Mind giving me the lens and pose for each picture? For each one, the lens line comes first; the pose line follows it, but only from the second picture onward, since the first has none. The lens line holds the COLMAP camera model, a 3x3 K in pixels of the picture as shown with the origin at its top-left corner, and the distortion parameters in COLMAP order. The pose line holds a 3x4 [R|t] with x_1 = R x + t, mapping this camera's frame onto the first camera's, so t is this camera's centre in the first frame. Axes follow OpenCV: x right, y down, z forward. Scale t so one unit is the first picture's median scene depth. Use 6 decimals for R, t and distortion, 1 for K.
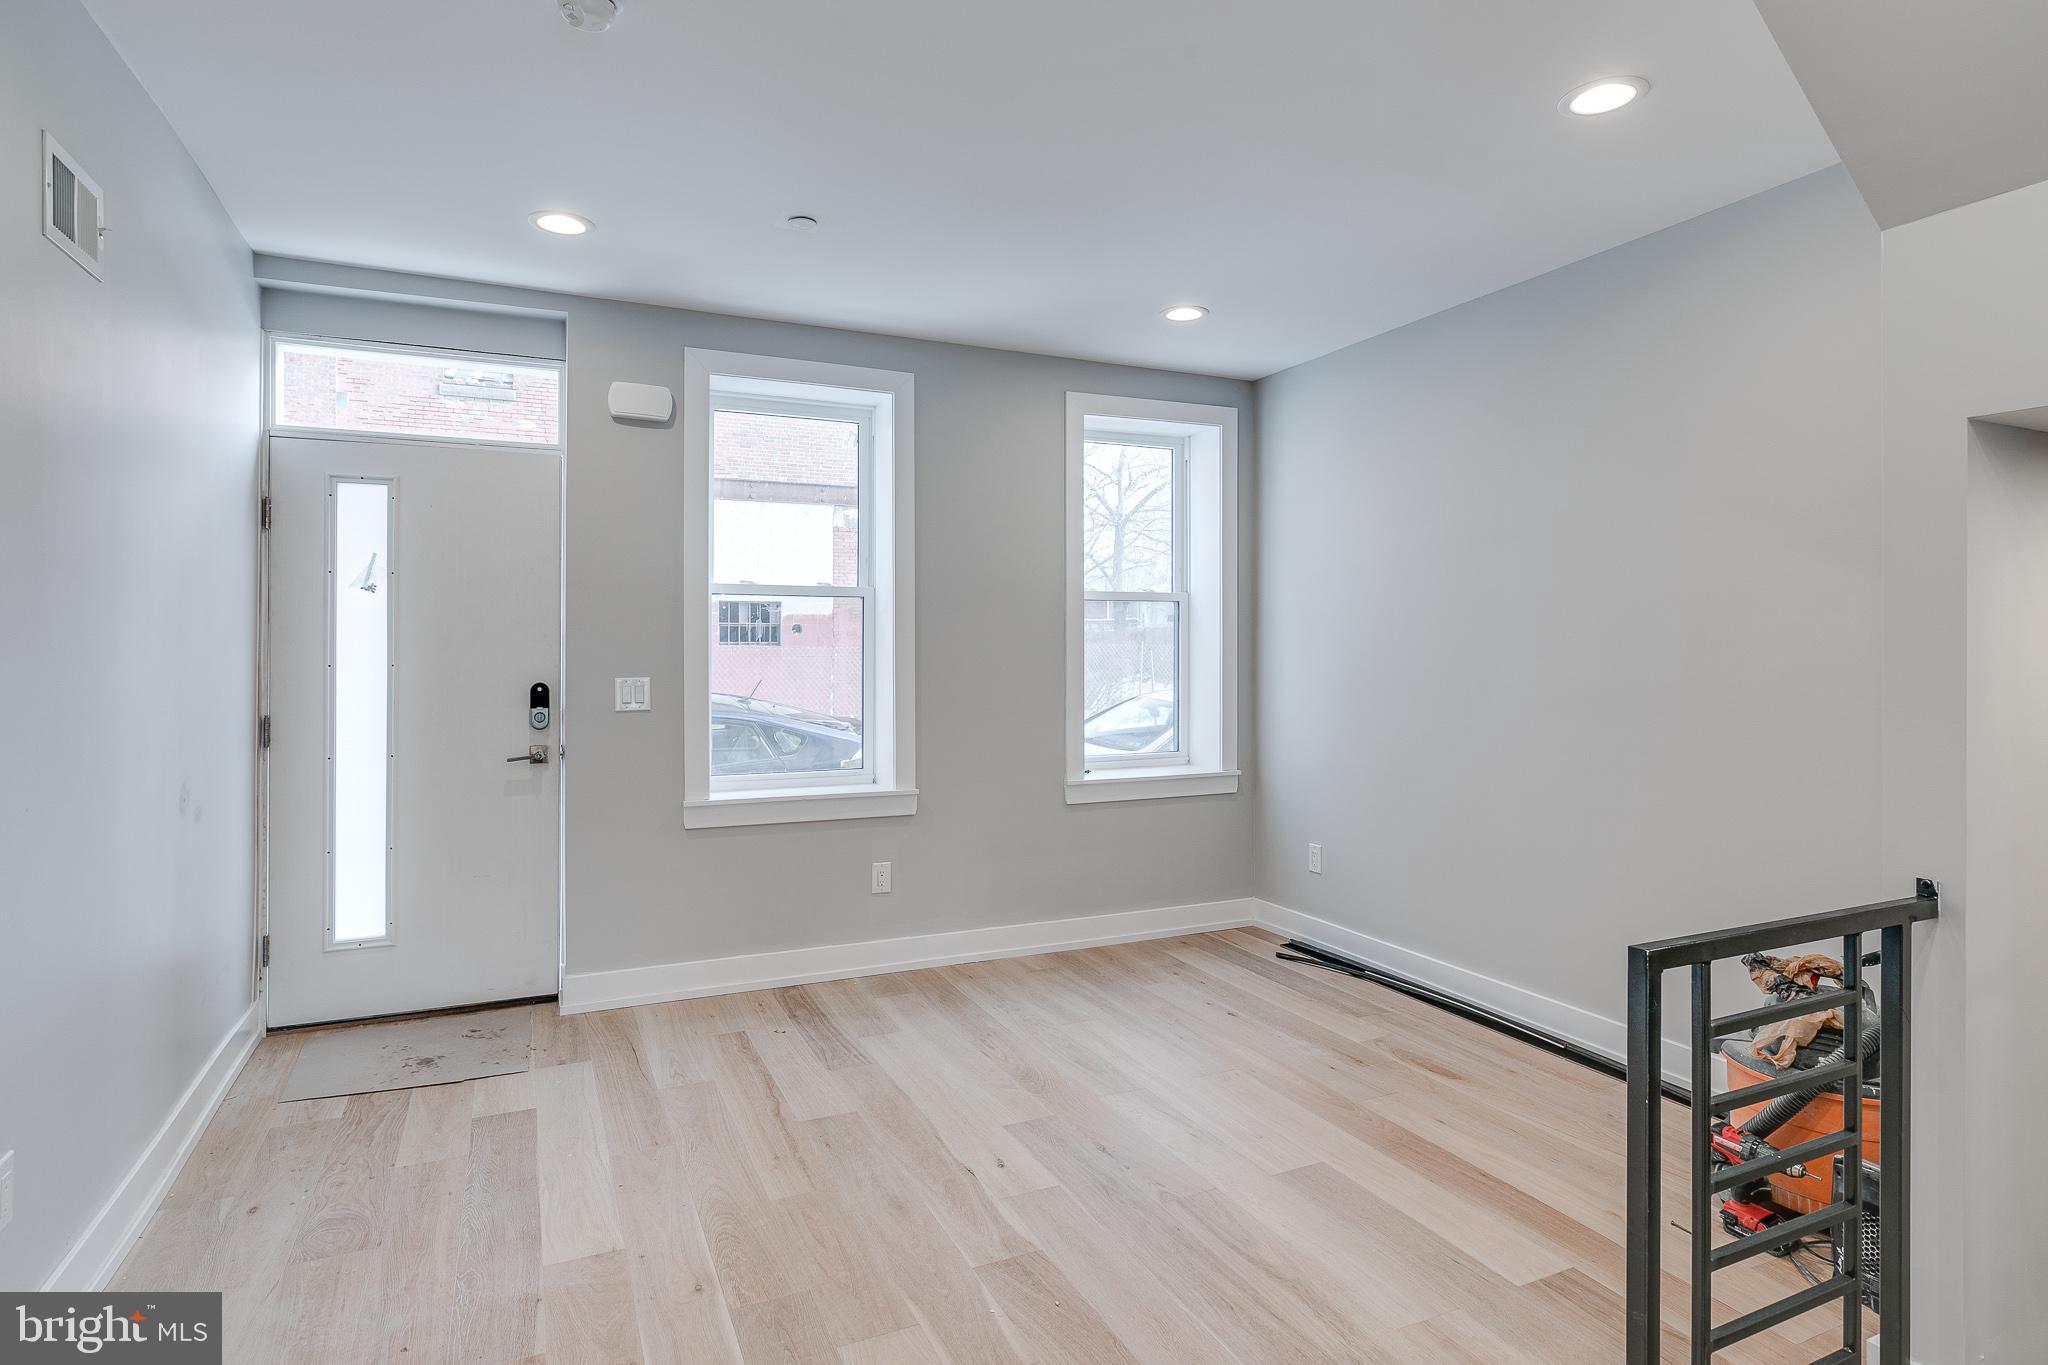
lens RADIAL K [[1082.4, 0, 1046.0], [0, 1082.4, 639.8], [0, 0, 1]] dist [-0.002505, -0.000170]
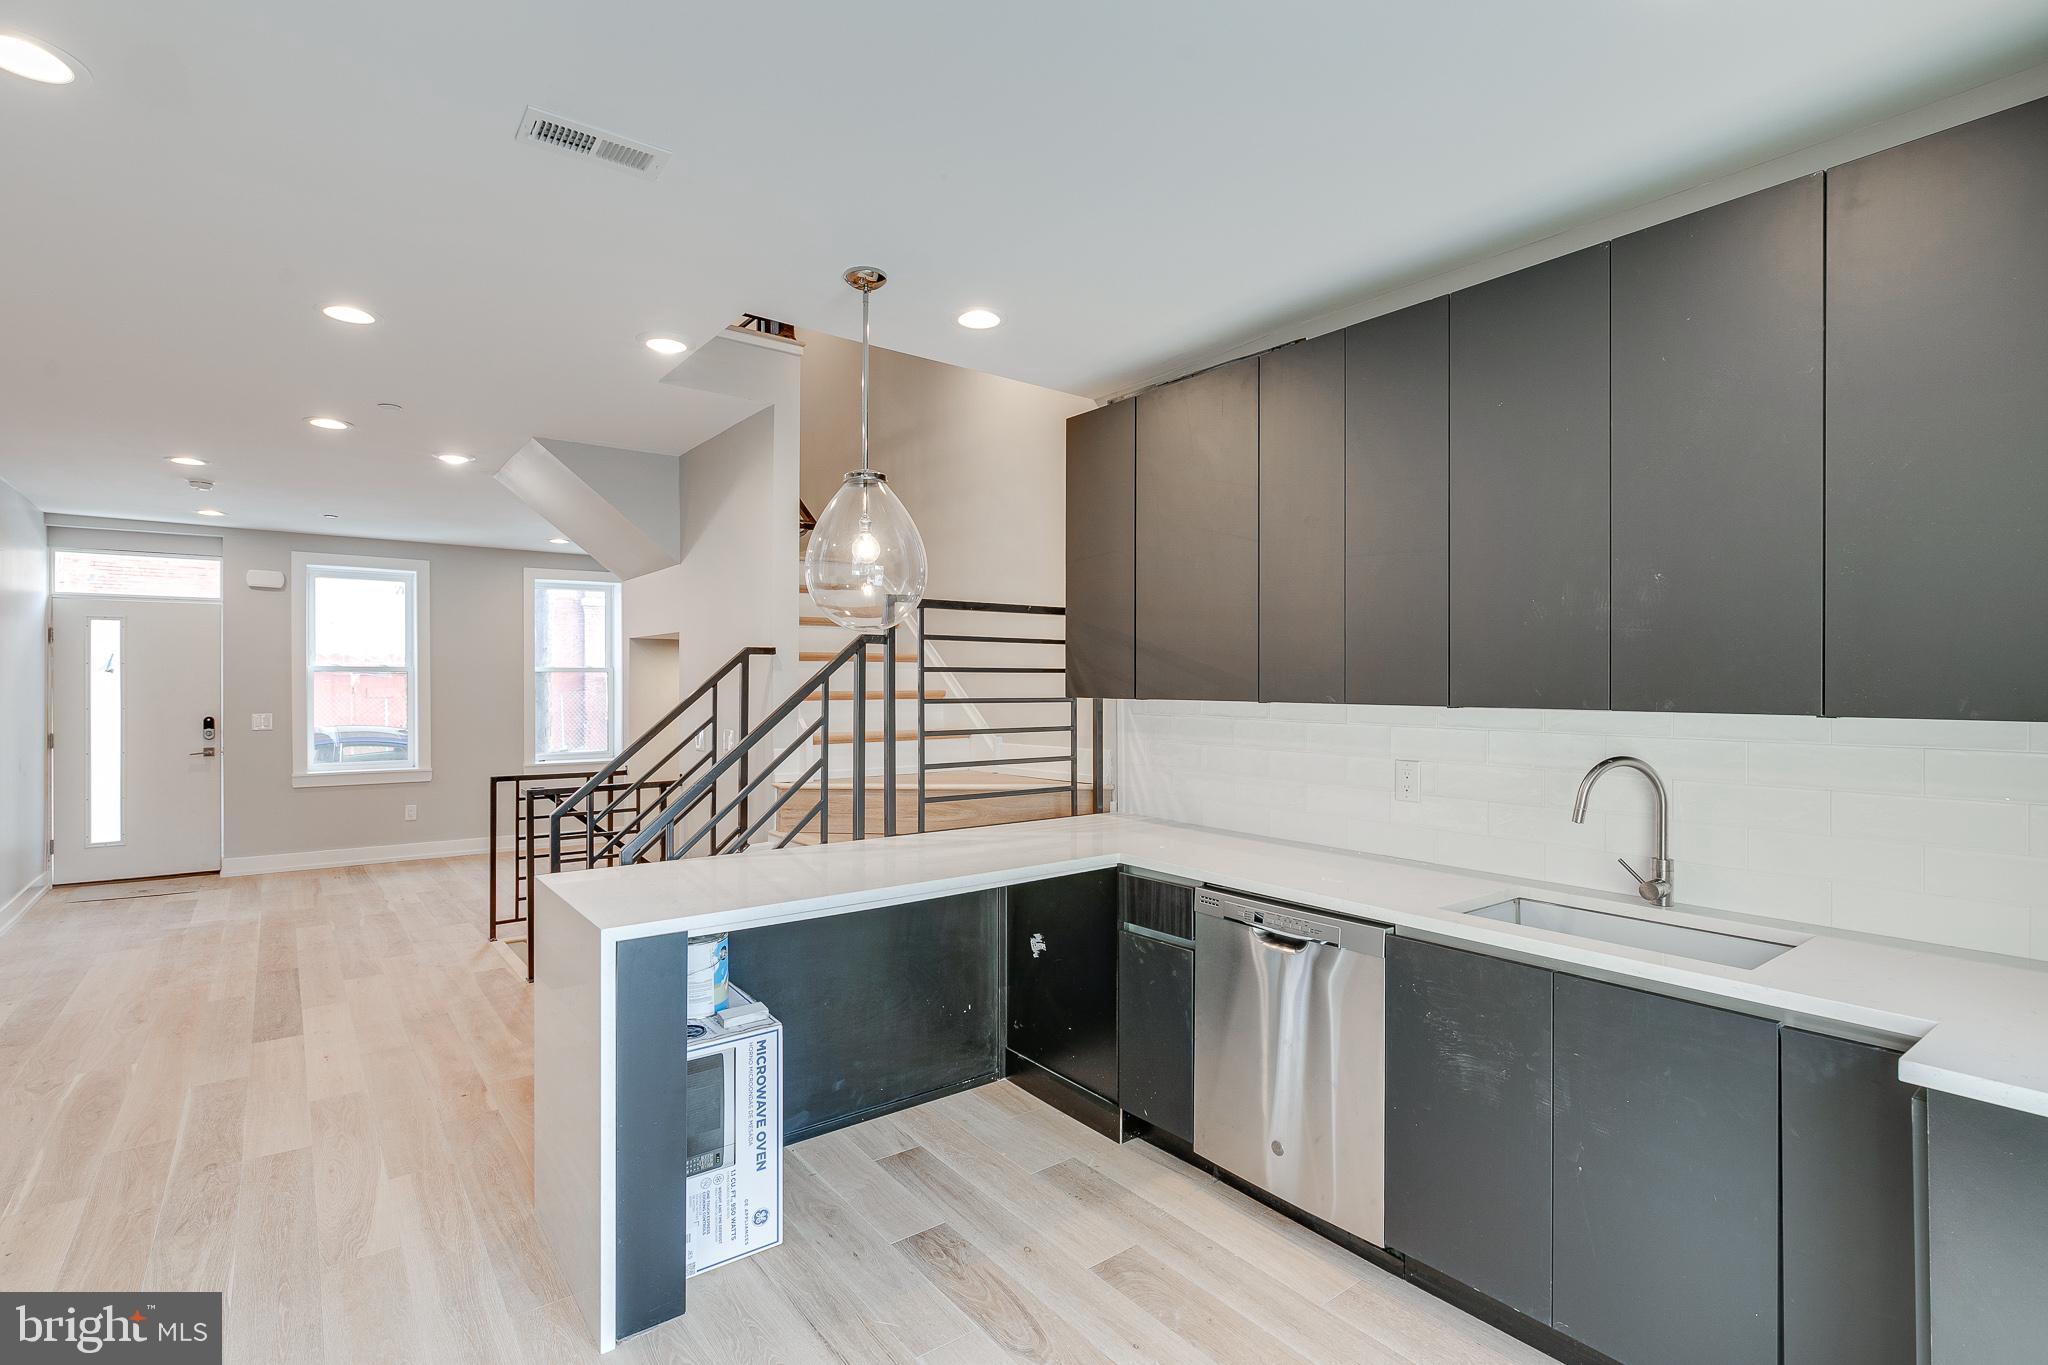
lens RADIAL K [[959.4, 0, 1028.2], [0, 959.4, 684.7], [0, 0, 1]] dist [-0.003110, 0.001444]
pose [[0.976500, -0.002069, 0.215506, 0.656625], [0.001194, 0.999991, 0.004191, -0.025949], [-0.215513, -0.003835, 0.976493, -1.104175]]
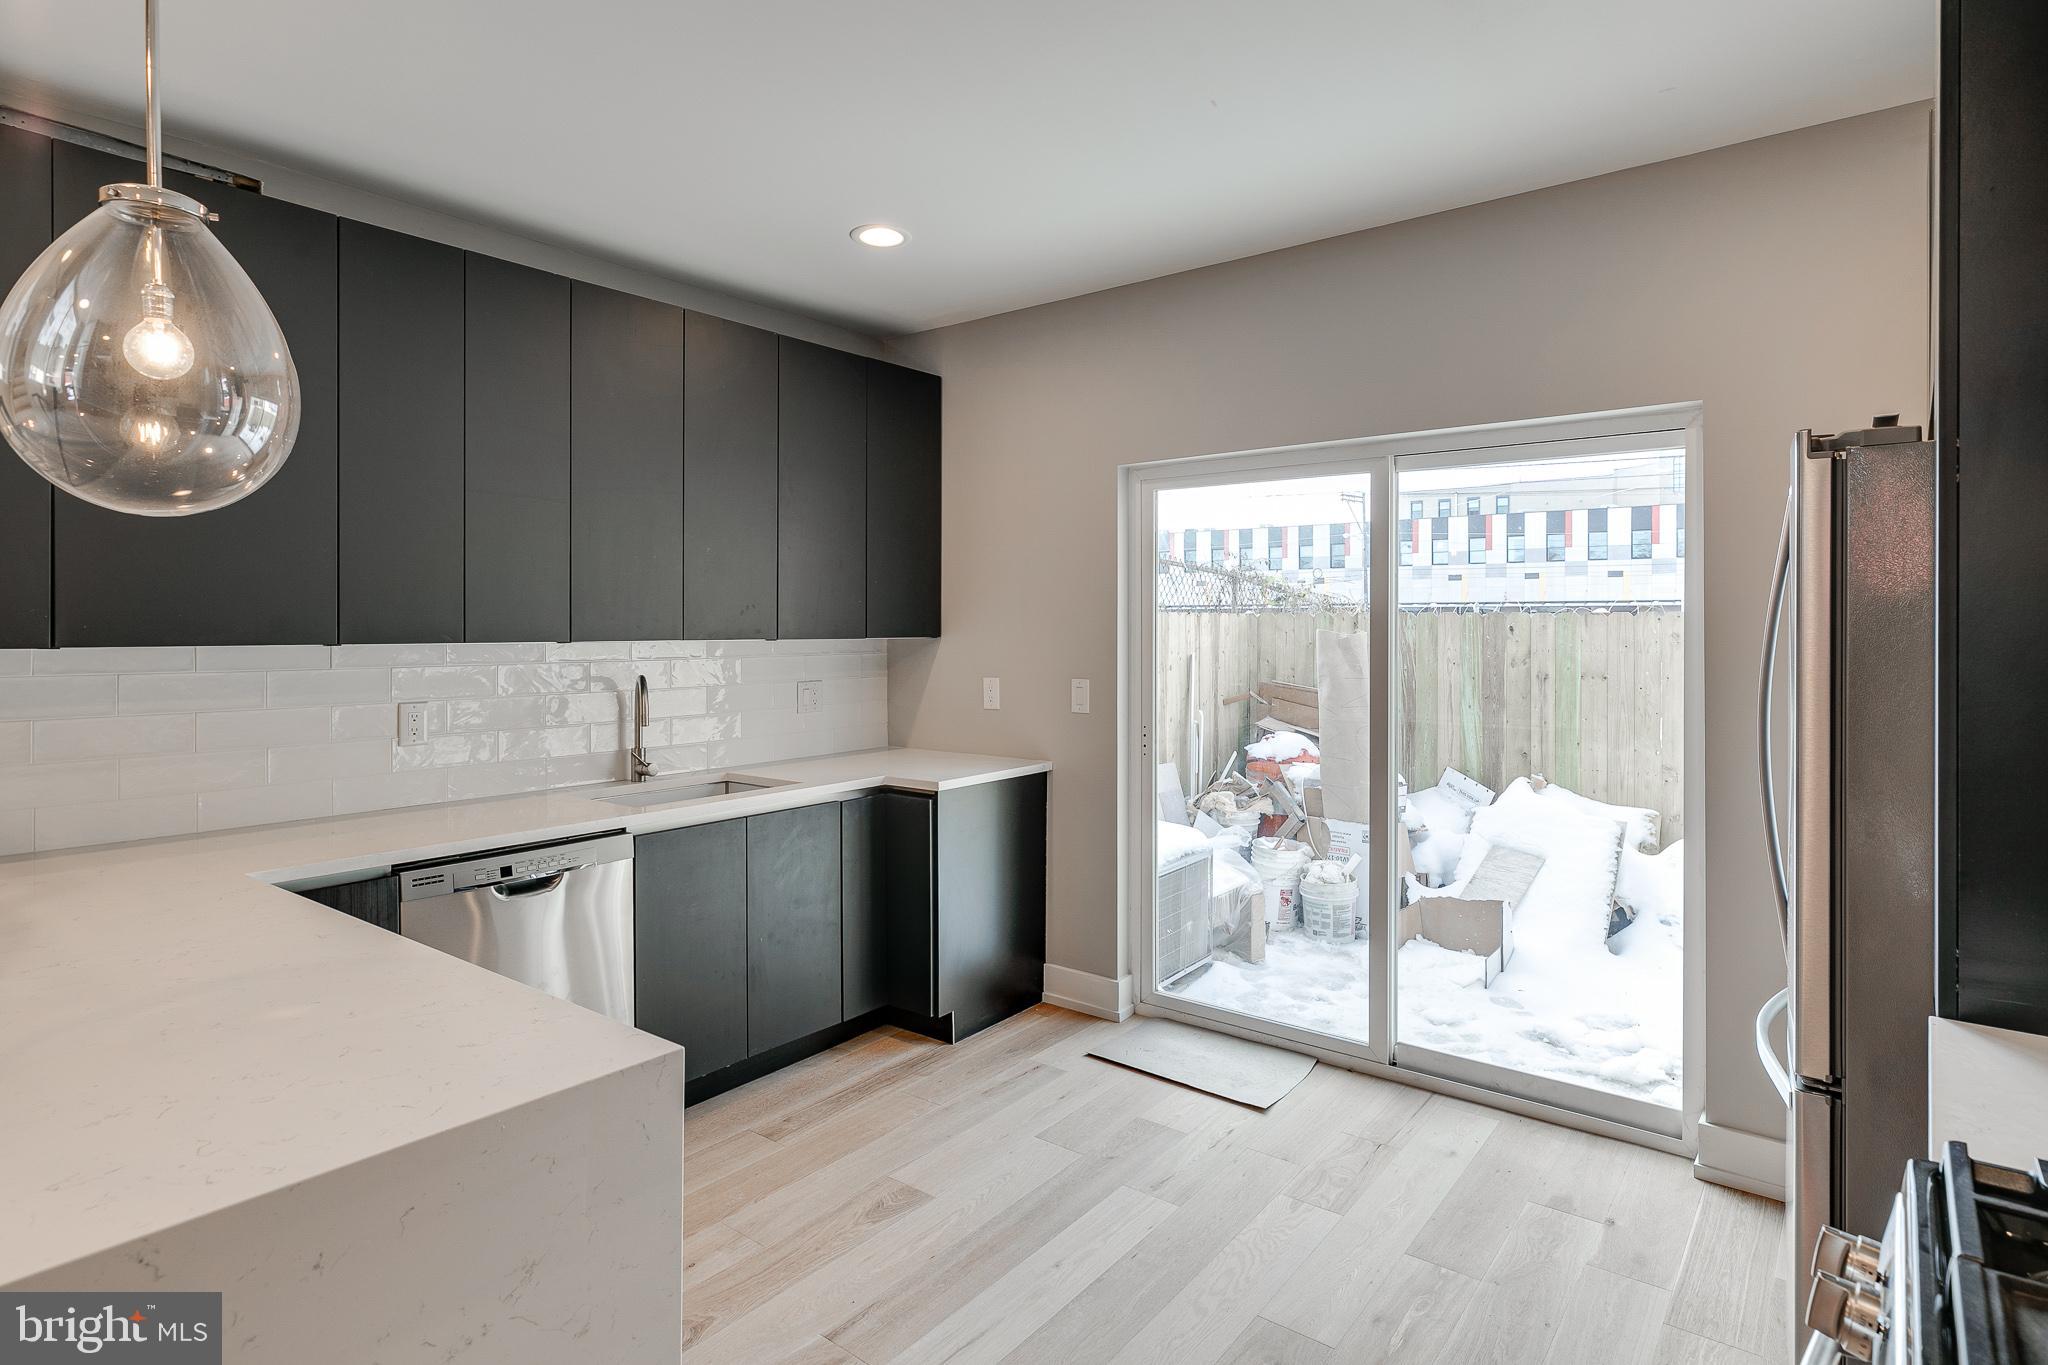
lens RADIAL K [[1082.4, 0, 1002.3], [0, 1082.4, 627.7], [0, 0, 1]] dist [-0.002505, -0.000170]
pose [[-0.434305, -0.004692, 0.900754, 0.206196], [-0.001220, 0.999989, 0.004620, -0.023468], [-0.900765, 0.000907, -0.434306, -0.503499]]
